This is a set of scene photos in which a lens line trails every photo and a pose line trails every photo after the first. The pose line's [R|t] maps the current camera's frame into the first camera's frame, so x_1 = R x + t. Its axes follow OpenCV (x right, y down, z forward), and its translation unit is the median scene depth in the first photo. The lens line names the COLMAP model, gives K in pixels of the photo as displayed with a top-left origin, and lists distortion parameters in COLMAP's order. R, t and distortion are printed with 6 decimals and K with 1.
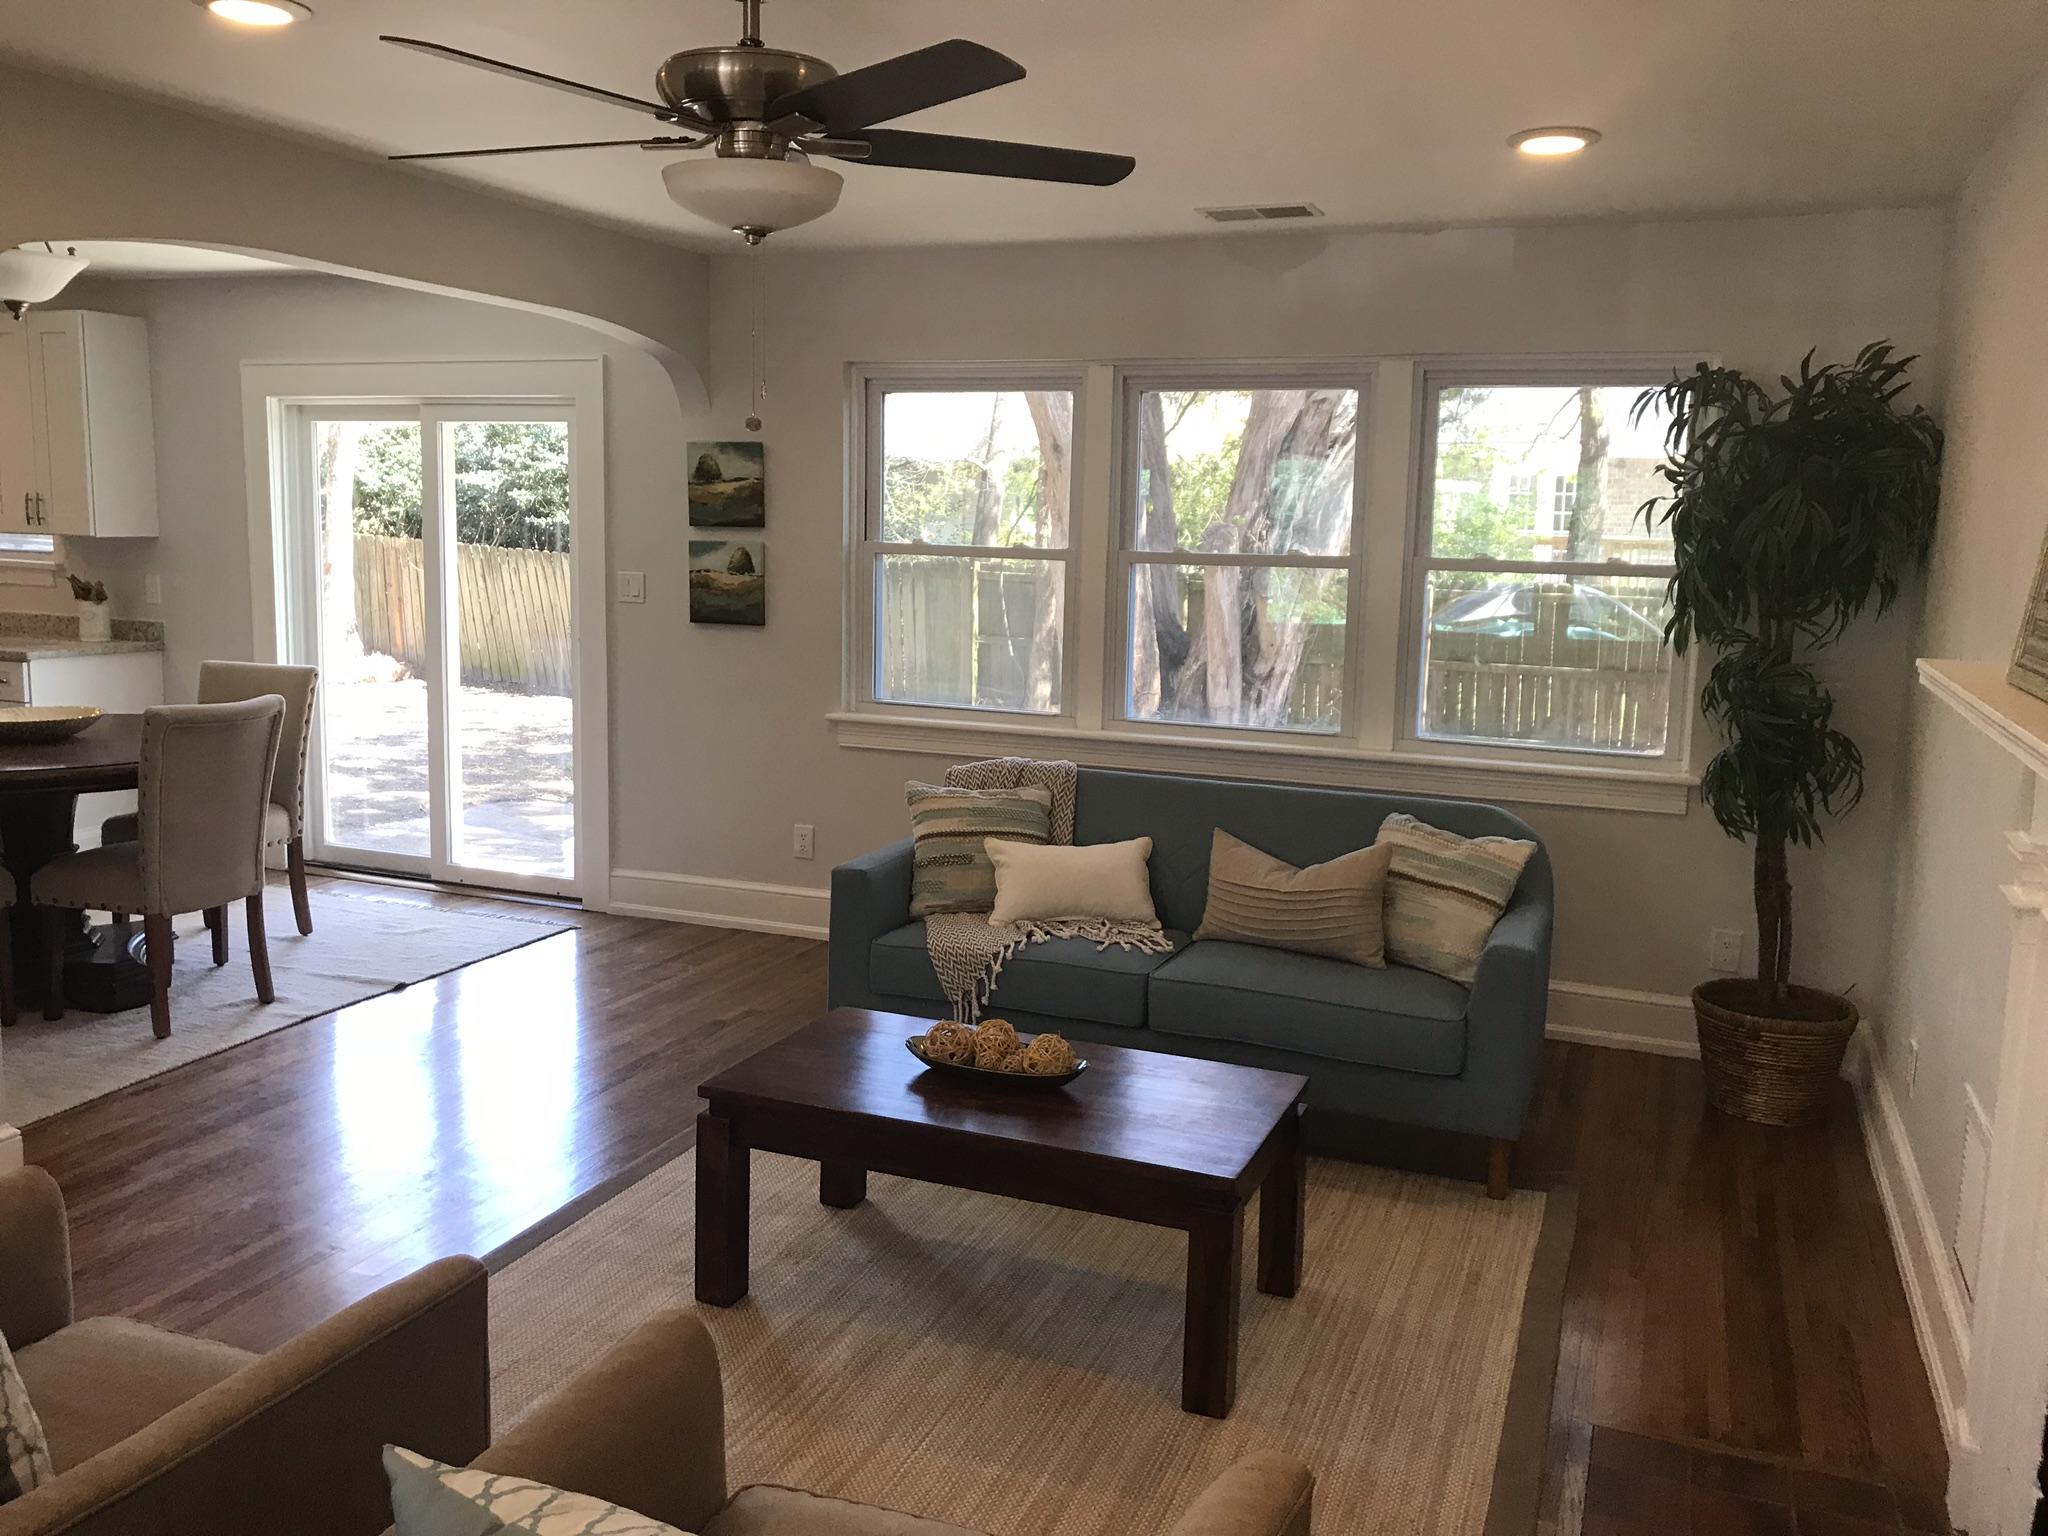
lens RADIAL K [[1677.9, 0, 1011.1], [0, 1677.9, 756.0], [0, 0, 1]] dist [-0.001987, 0.008708]
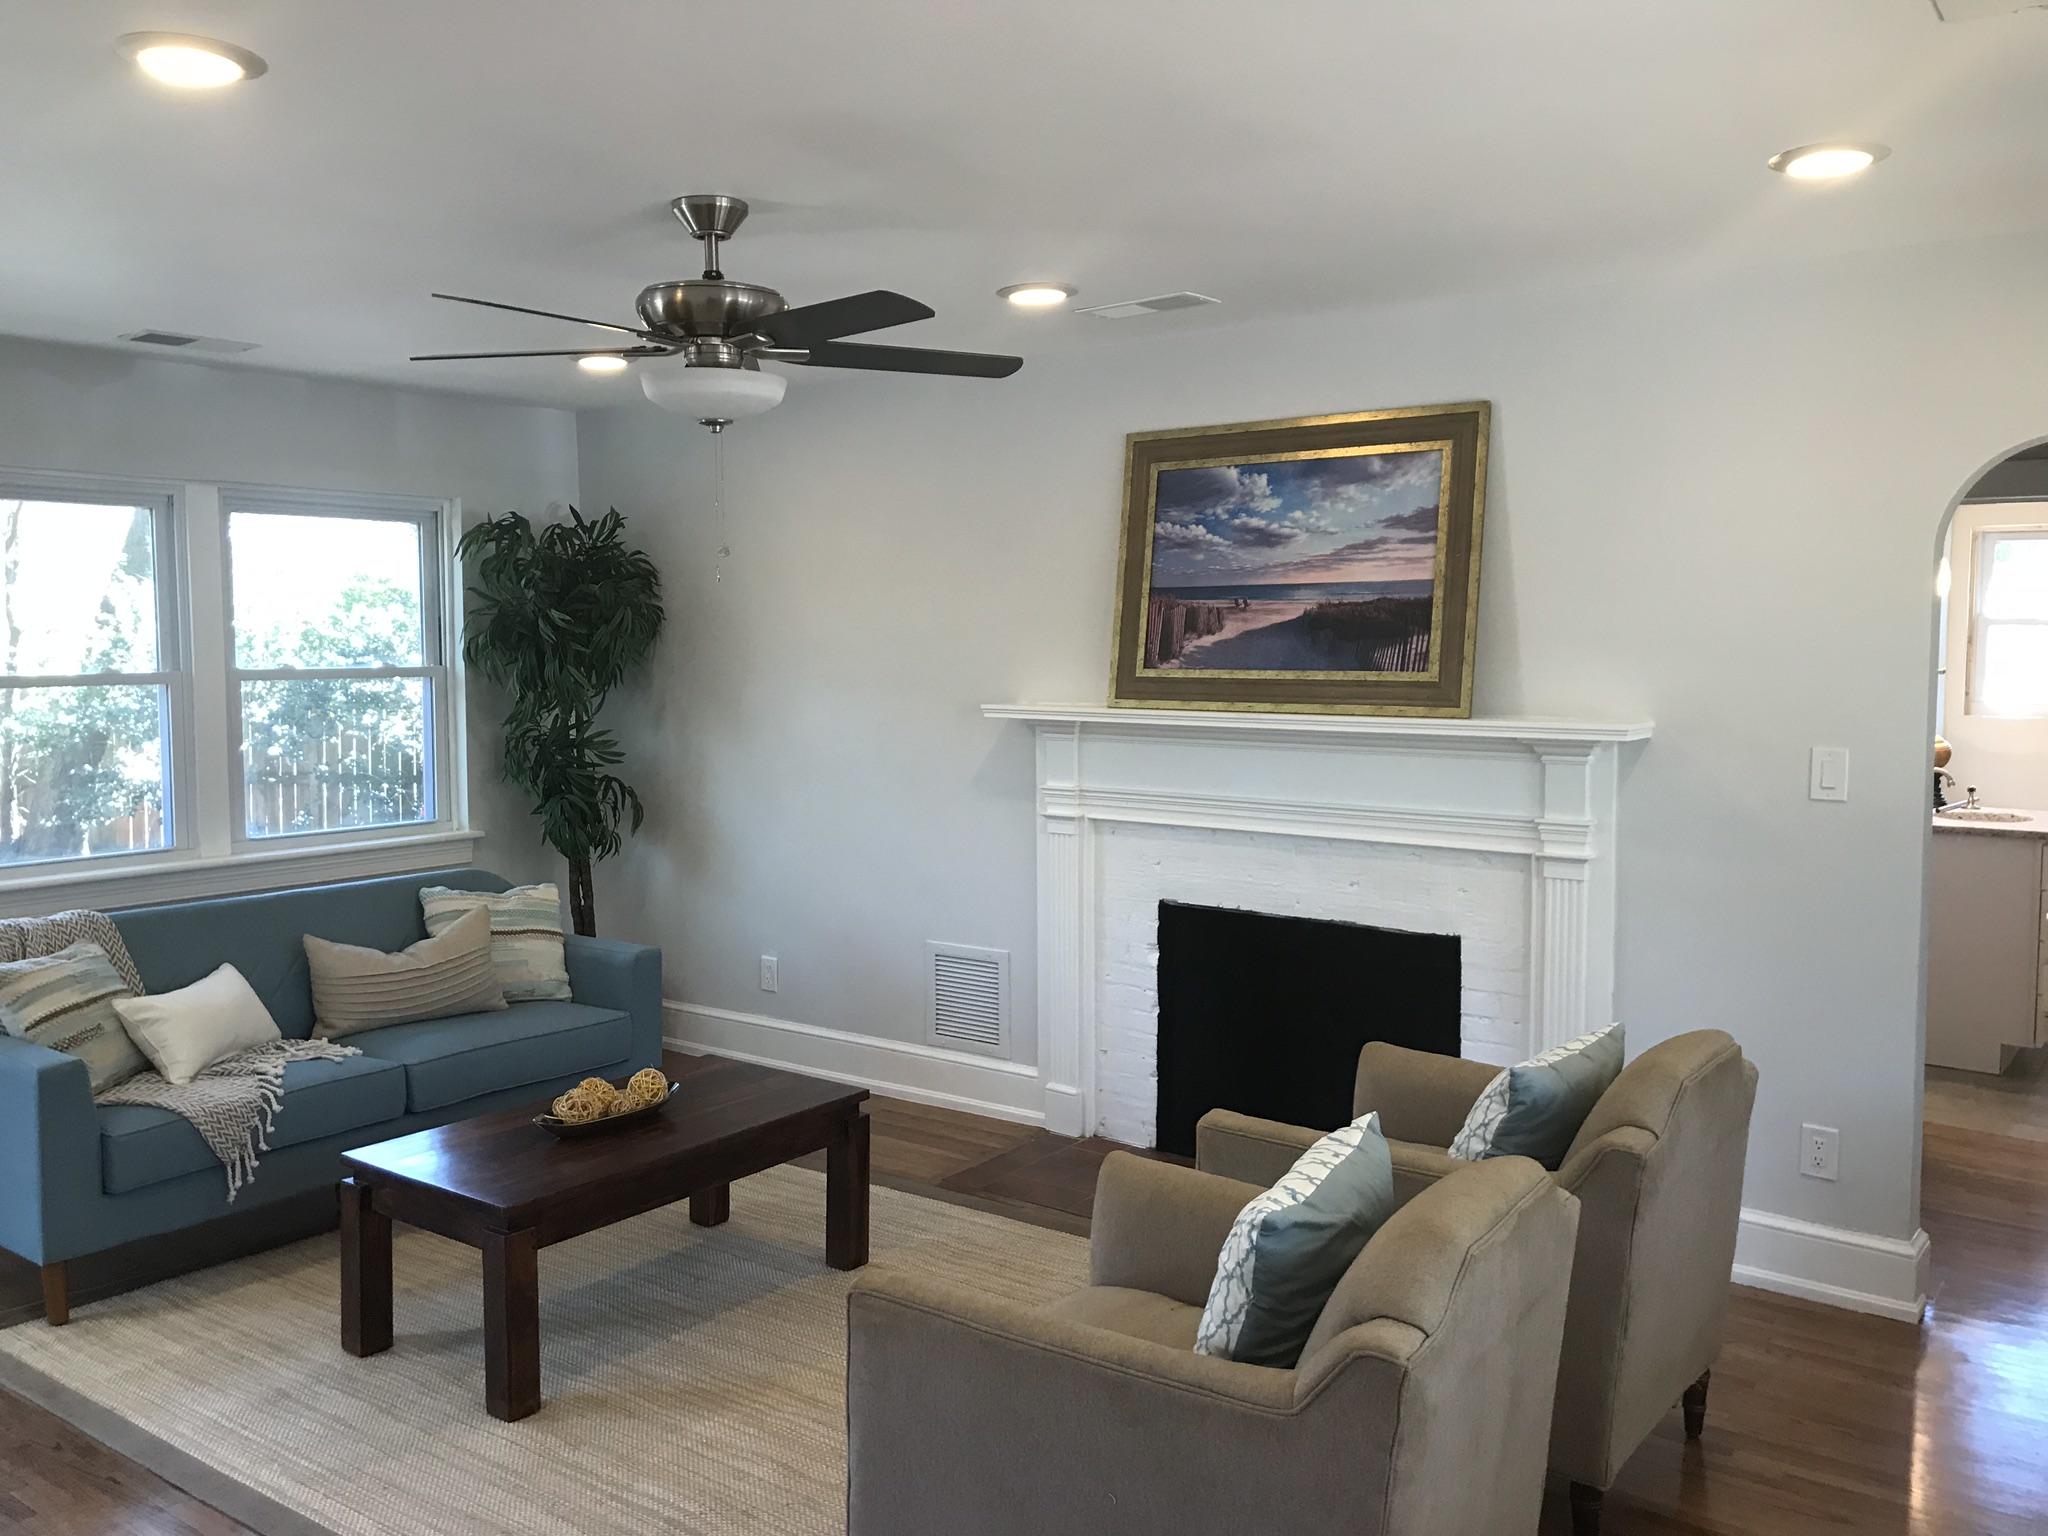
lens RADIAL K [[1677.9, 0, 1011.1], [0, 1677.9, 756.0], [0, 0, 1]] dist [-0.001987, 0.008708]
pose [[0.232656, -0.093389, 0.968065, -0.767601], [0.148031, 0.987182, 0.059657, -0.062796], [-0.961227, 0.129424, 0.243498, 0.314241]]
